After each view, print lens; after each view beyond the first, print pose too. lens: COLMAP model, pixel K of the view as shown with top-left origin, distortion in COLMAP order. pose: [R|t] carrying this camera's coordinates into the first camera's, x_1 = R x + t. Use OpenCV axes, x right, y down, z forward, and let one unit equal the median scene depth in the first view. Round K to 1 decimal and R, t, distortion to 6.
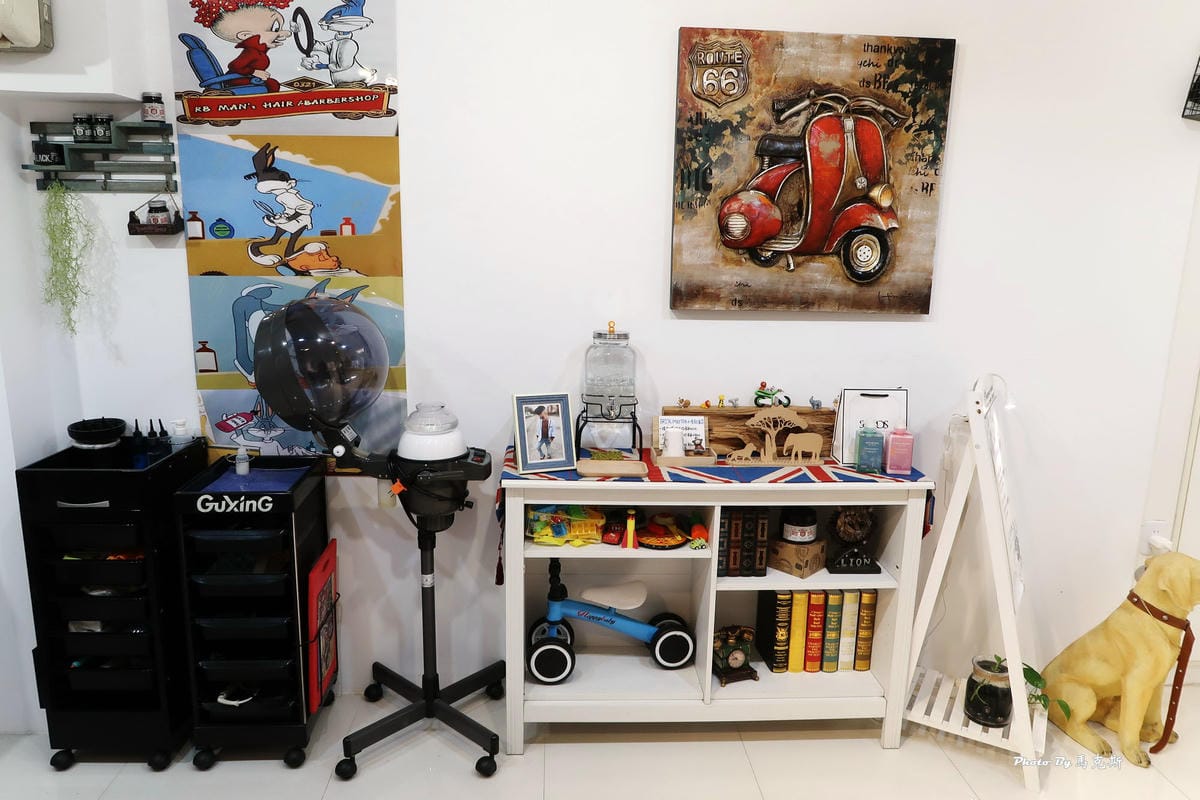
lens RADIAL K [[837.2, 0, 599.3], [0, 837.2, 400.6], [0, 0, 1]] dist [-0.039560, 0.010024]
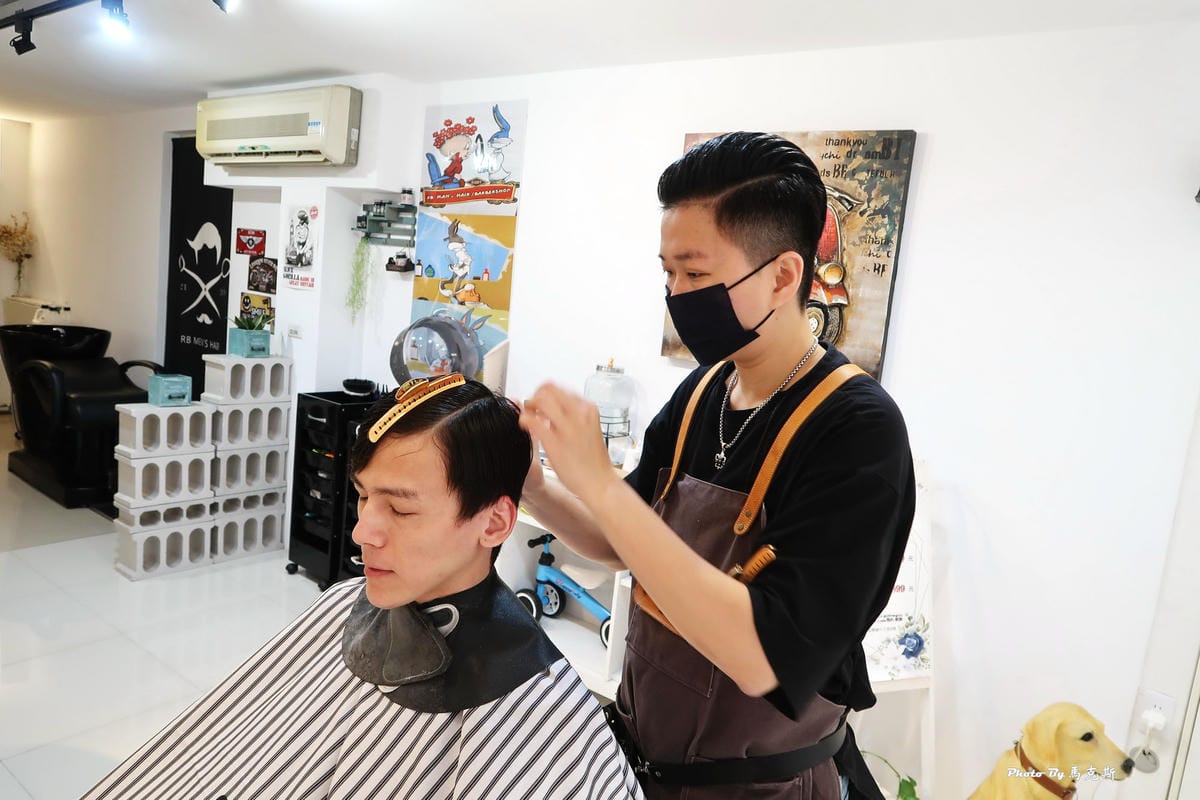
lens RADIAL K [[837.2, 0, 598.6], [0, 837.2, 402.5], [0, 0, 1]] dist [-0.039560, 0.010024]
pose [[0.759538, 0.149450, -0.633062, 0.844896], [-0.217597, 0.975554, -0.030766, 0.016611], [0.612988, 0.161120, 0.773490, 0.004200]]
